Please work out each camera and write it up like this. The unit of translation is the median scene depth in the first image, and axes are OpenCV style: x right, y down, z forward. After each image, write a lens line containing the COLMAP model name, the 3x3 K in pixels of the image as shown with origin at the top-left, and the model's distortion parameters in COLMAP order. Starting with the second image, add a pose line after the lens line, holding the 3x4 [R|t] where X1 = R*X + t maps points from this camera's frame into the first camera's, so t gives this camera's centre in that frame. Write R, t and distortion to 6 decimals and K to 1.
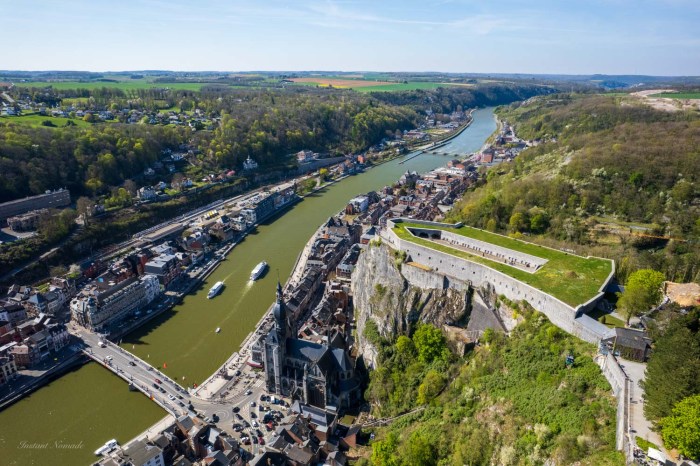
lens RADIAL K [[448.6, 0, 350.0], [0, 448.6, 233.0], [0, 0, 1]] dist [-0.039629, 0.004704]
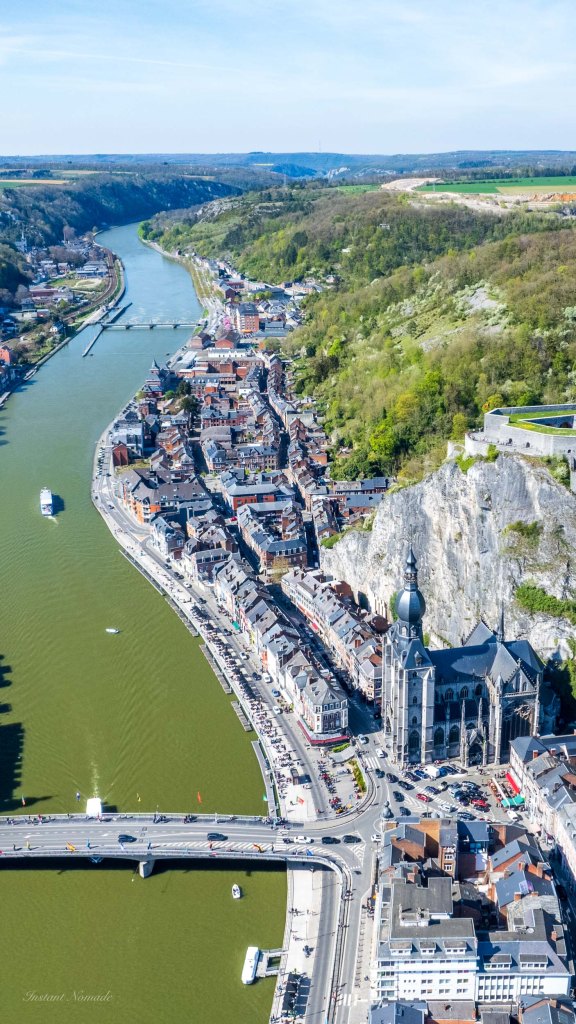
lens RADIAL K [[984.9, 0, 354.0], [0, 984.9, 513.5], [0, 0, 1]] dist [-0.022386, -0.002766]
pose [[0.826525, -0.202312, 0.525286, -0.344155], [0.199357, 0.977903, 0.062952, -0.008230], [-0.526415, 0.052689, 0.848594, 0.016558]]
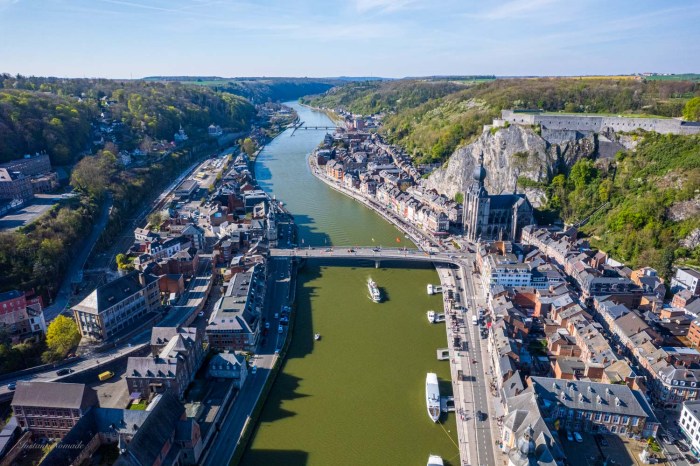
lens RADIAL K [[448.6, 0, 350.0], [0, 448.6, 233.0], [0, 0, 1]] dist [-0.039629, 0.004704]
pose [[0.864832, -0.168187, 0.473052, -0.479417], [0.175807, 0.984014, 0.028443, 0.102119], [-0.470273, 0.058567, 0.880575, 0.021765]]
